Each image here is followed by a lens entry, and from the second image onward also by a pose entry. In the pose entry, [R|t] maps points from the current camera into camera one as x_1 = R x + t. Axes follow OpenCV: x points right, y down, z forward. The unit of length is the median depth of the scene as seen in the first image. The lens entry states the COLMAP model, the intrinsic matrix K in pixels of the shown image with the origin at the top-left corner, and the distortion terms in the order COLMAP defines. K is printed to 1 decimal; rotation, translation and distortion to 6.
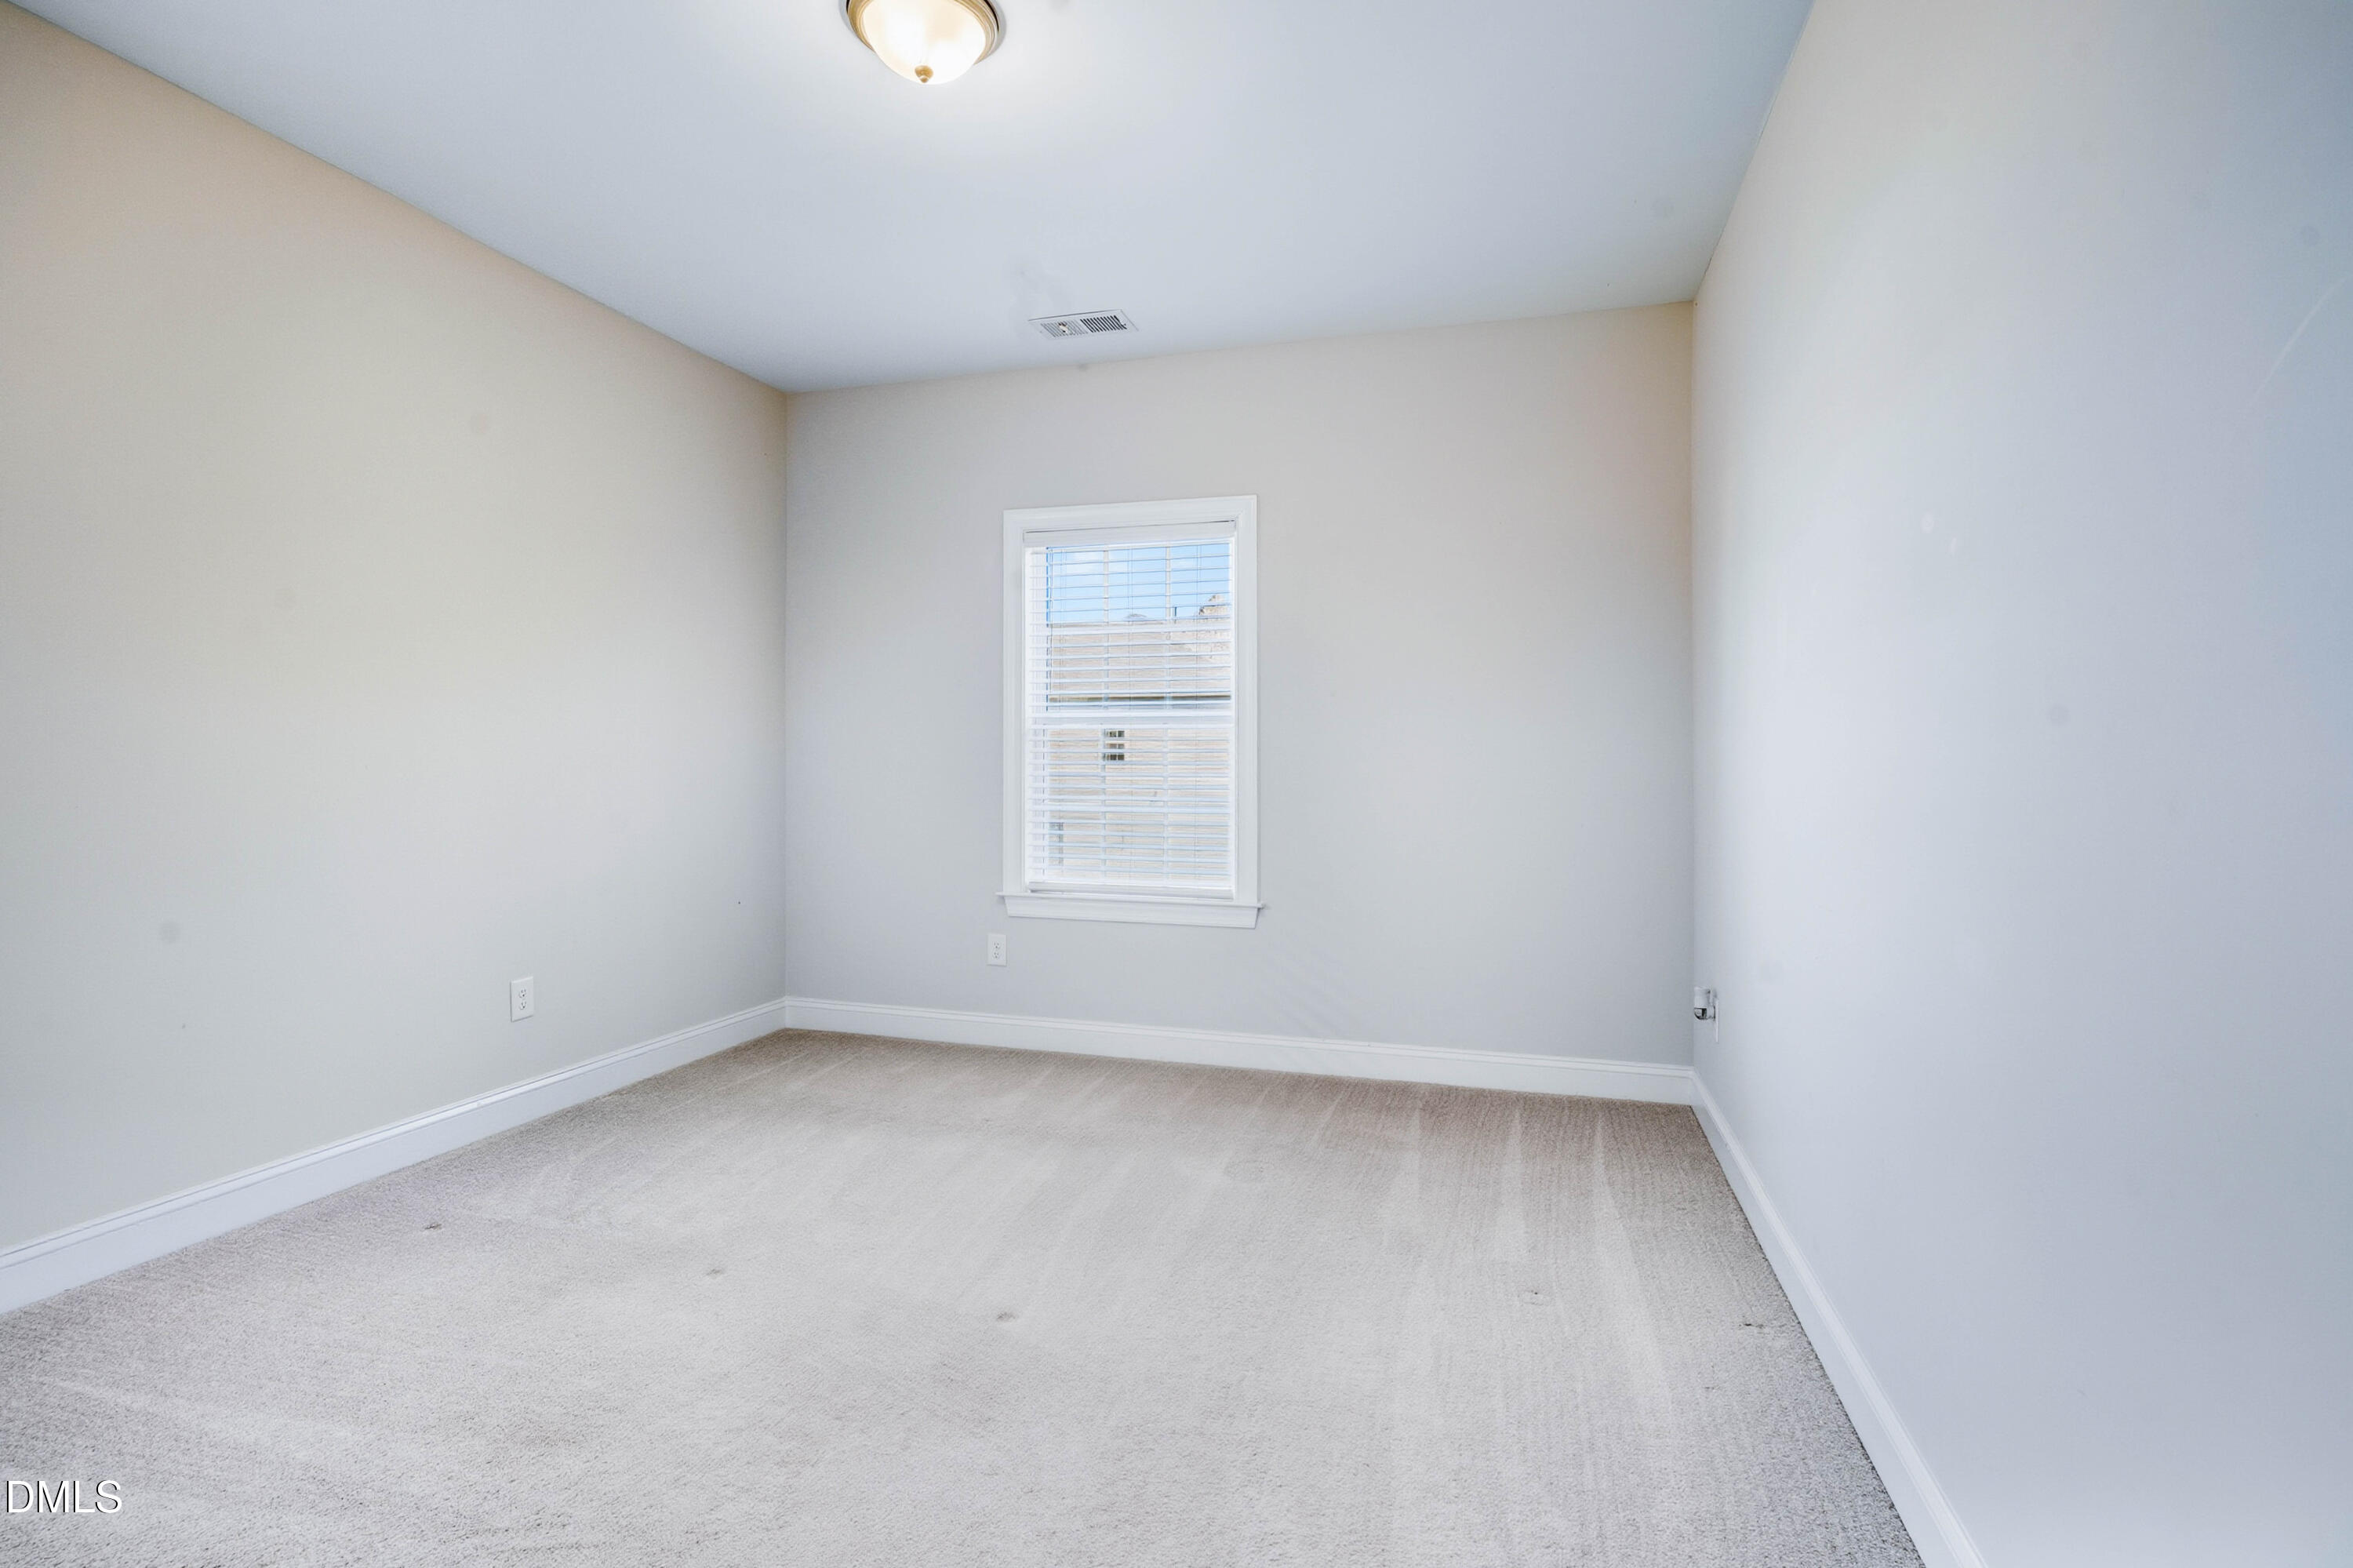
lens RADIAL K [[1034.4, 0, 1172.9], [0, 1034.4, 772.8], [0, 0, 1]] dist [-0.000467, -0.000186]
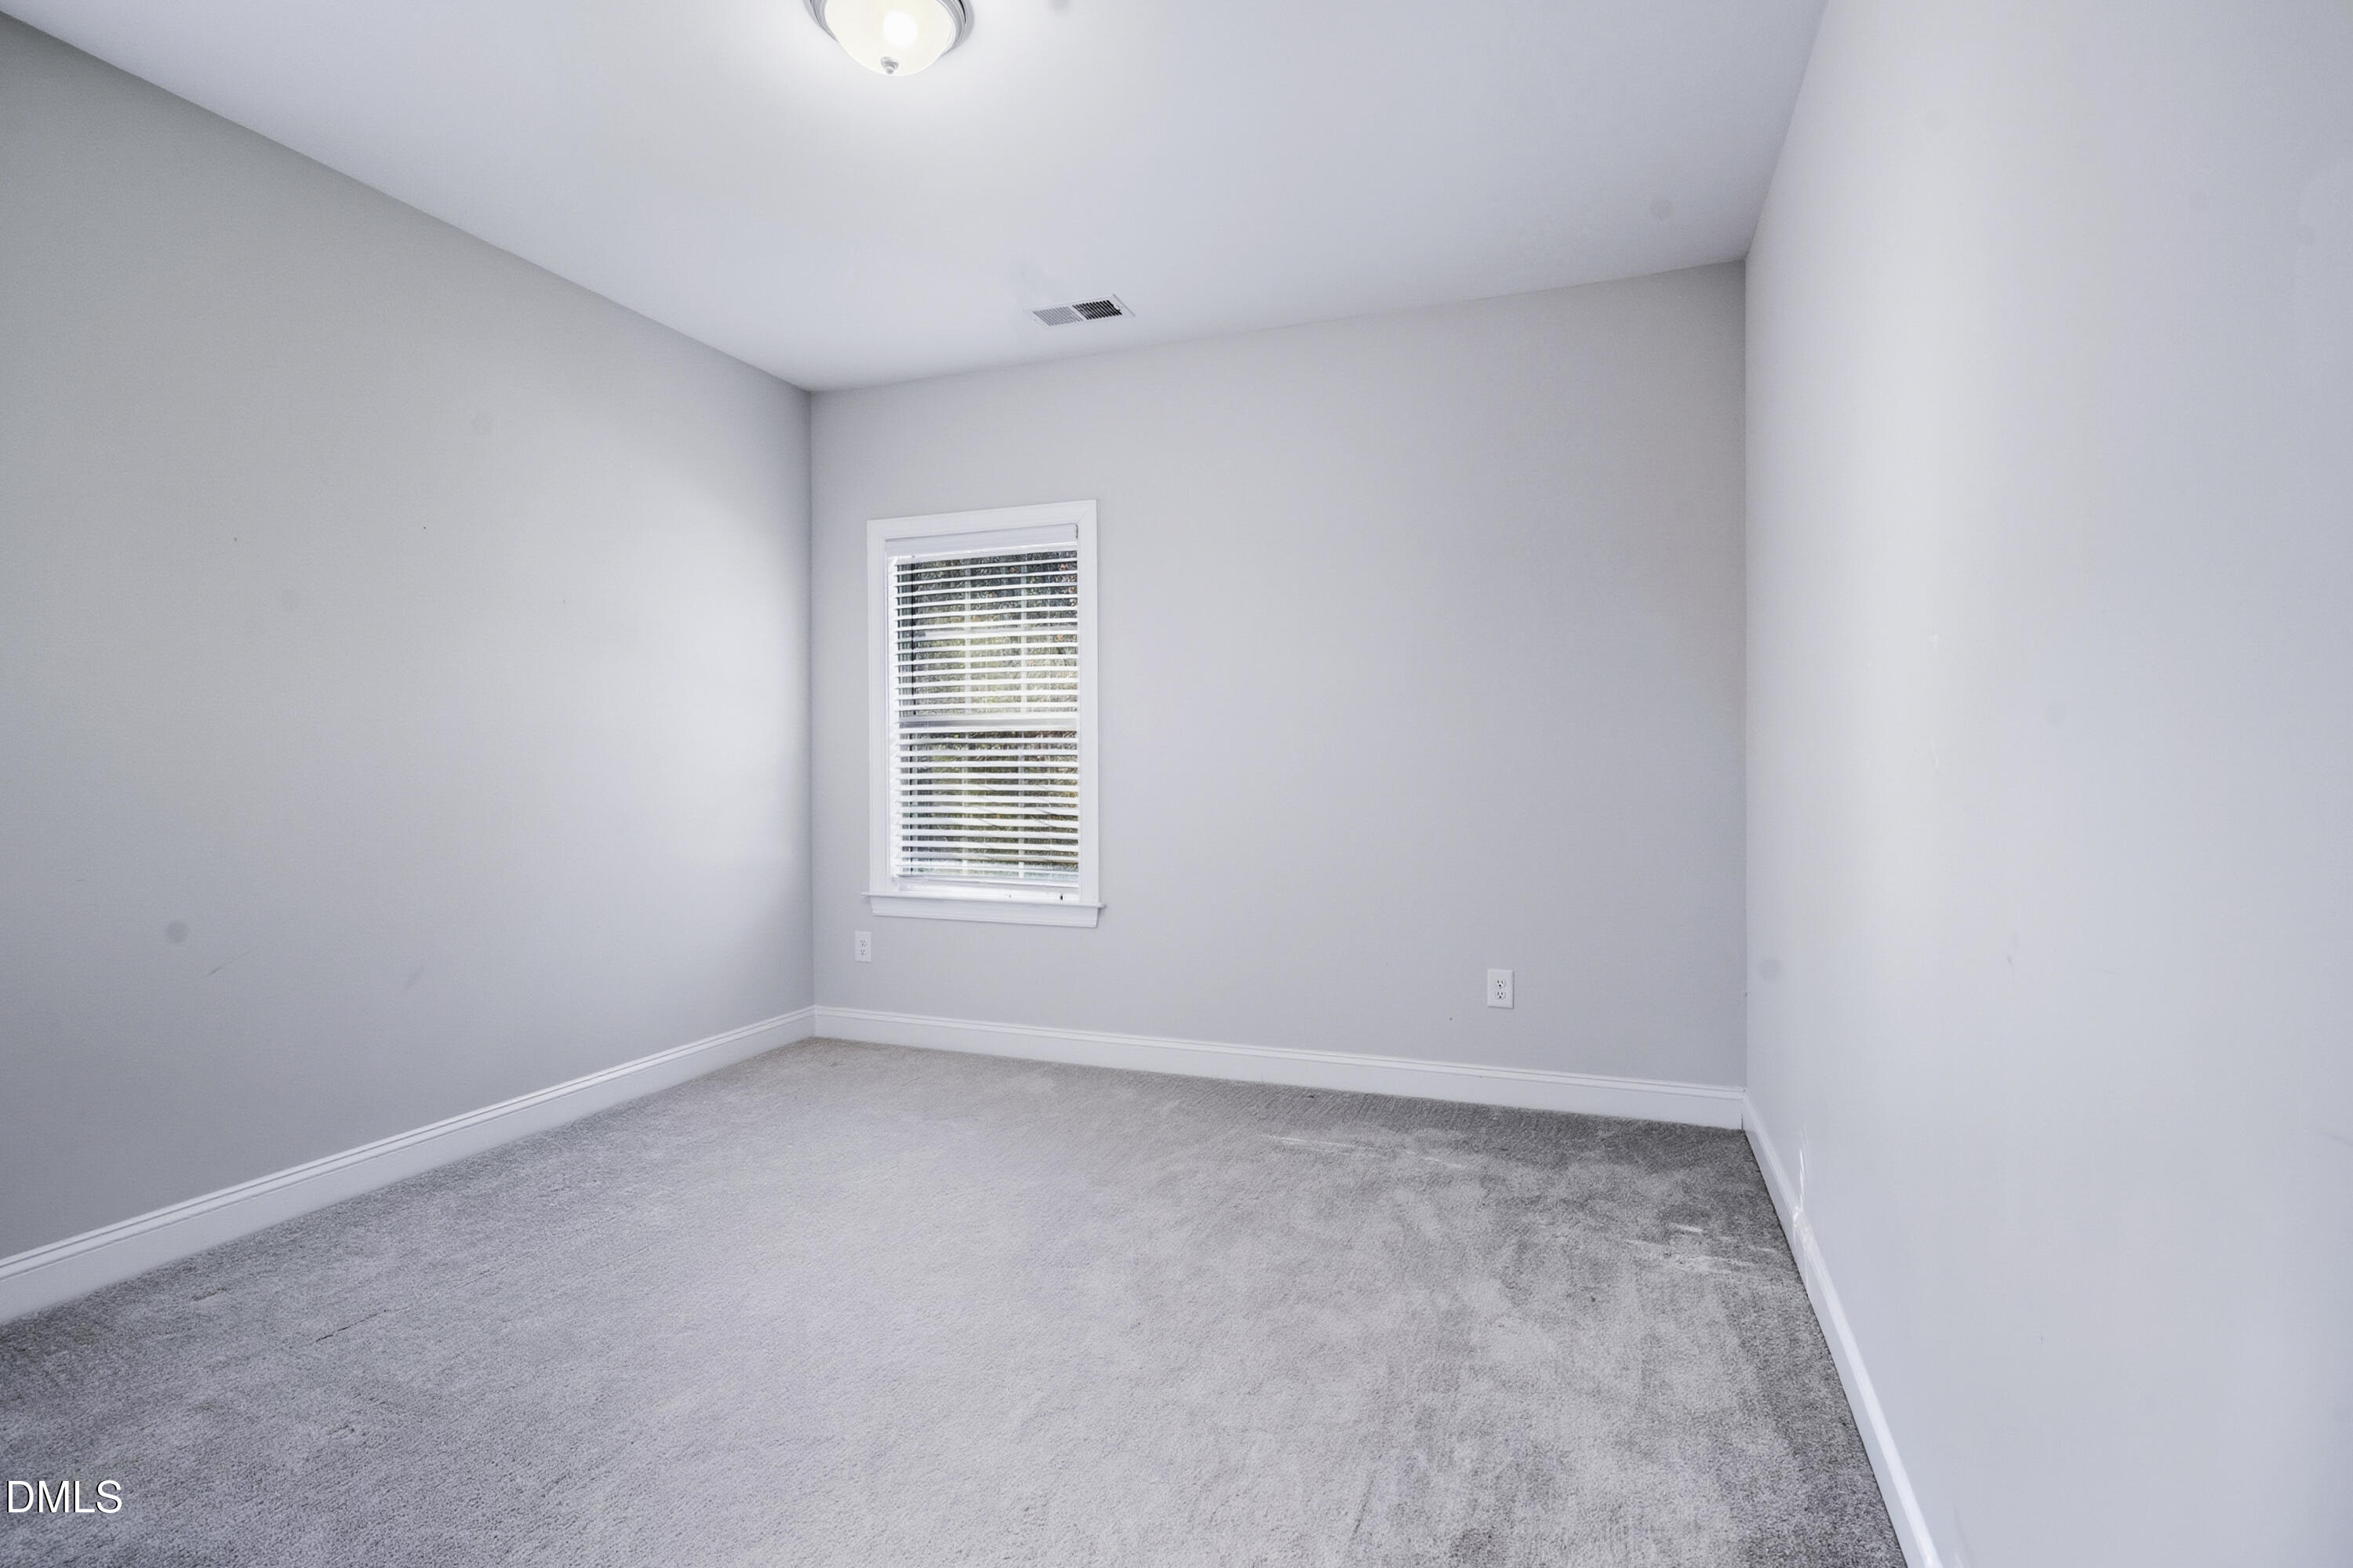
lens RADIAL K [[1101.8, 0, 1182.8], [0, 1101.8, 778.4], [0, 0, 1]] dist [0.003488, 0.000348]
pose [[0.998180, -0.000669, -0.060296, 0.109159], [0.000945, 0.999989, 0.004542, -0.000896], [0.060292, -0.004590, 0.998170, -0.038460]]
